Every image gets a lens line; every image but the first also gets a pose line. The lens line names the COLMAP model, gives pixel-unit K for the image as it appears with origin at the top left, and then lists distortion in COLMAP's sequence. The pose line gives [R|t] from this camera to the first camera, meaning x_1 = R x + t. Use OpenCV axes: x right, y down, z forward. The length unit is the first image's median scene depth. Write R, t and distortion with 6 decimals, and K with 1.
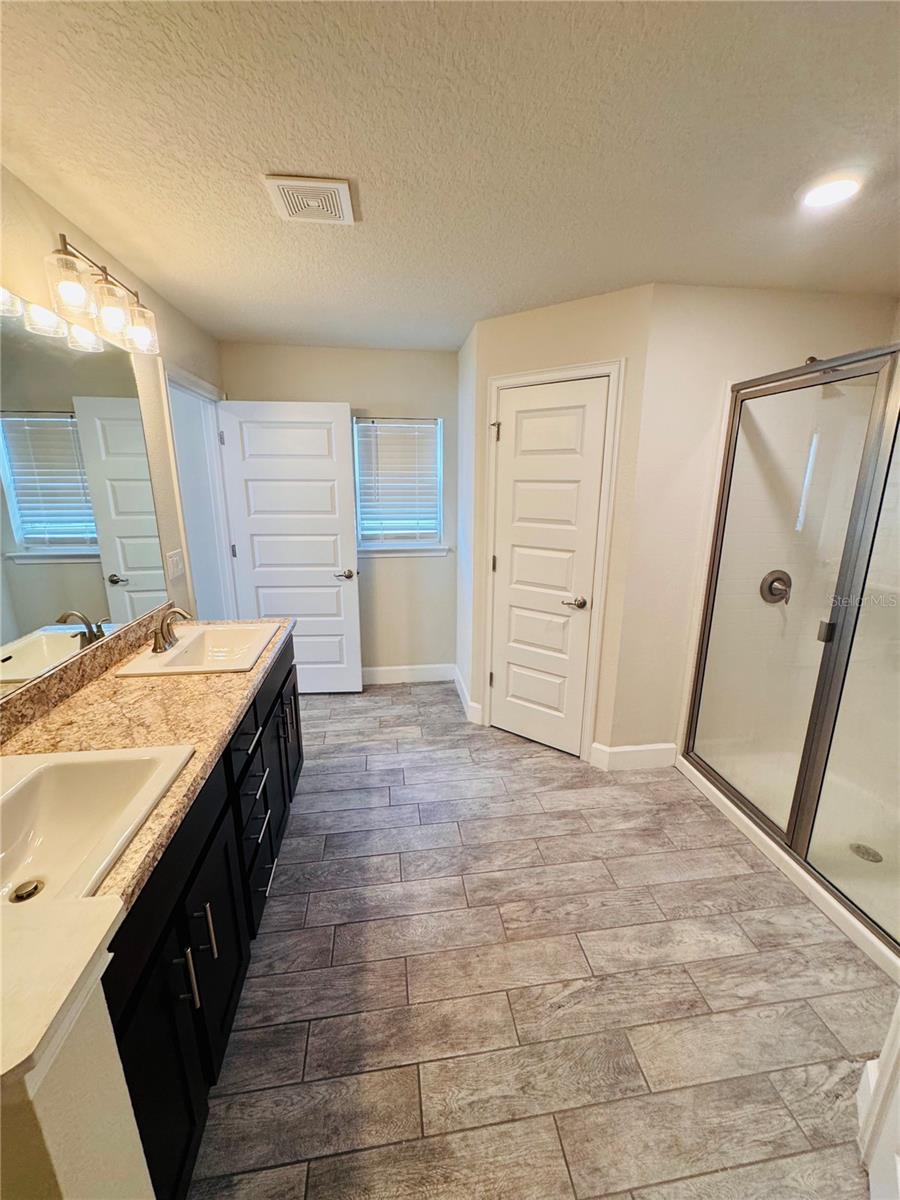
lens RADIAL K [[477.7, 0, 453.7], [0, 477.7, 600.0], [0, 0, 1]] dist [-0.005820, 0.001152]
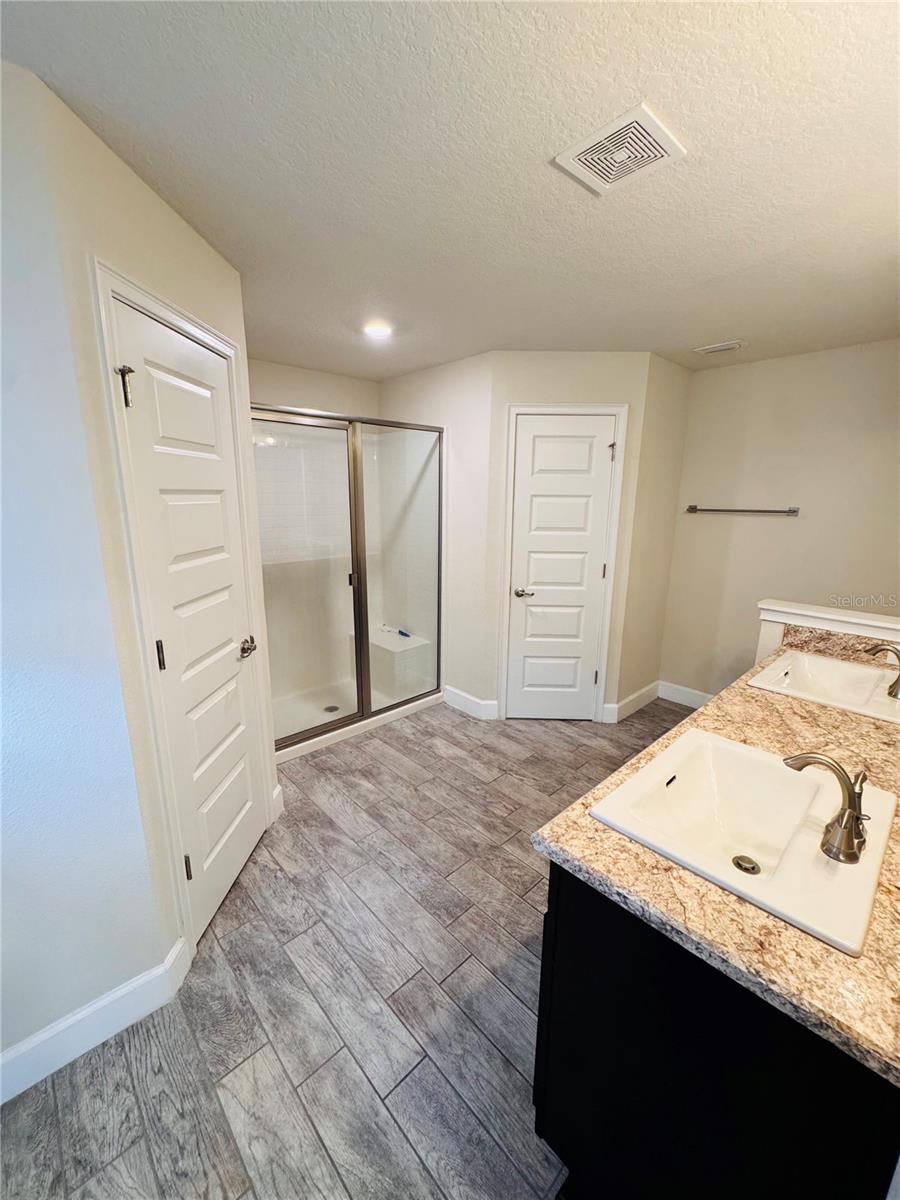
lens RADIAL K [[477.7, 0, 452.2], [0, 477.7, 602.0], [0, 0, 1]] dist [-0.005820, 0.001152]
pose [[-0.572466, -0.192934, 0.796906, -0.681962], [0.187366, 0.915422, 0.356224, -0.353495], [-0.798233, 0.353240, -0.487899, 1.401539]]
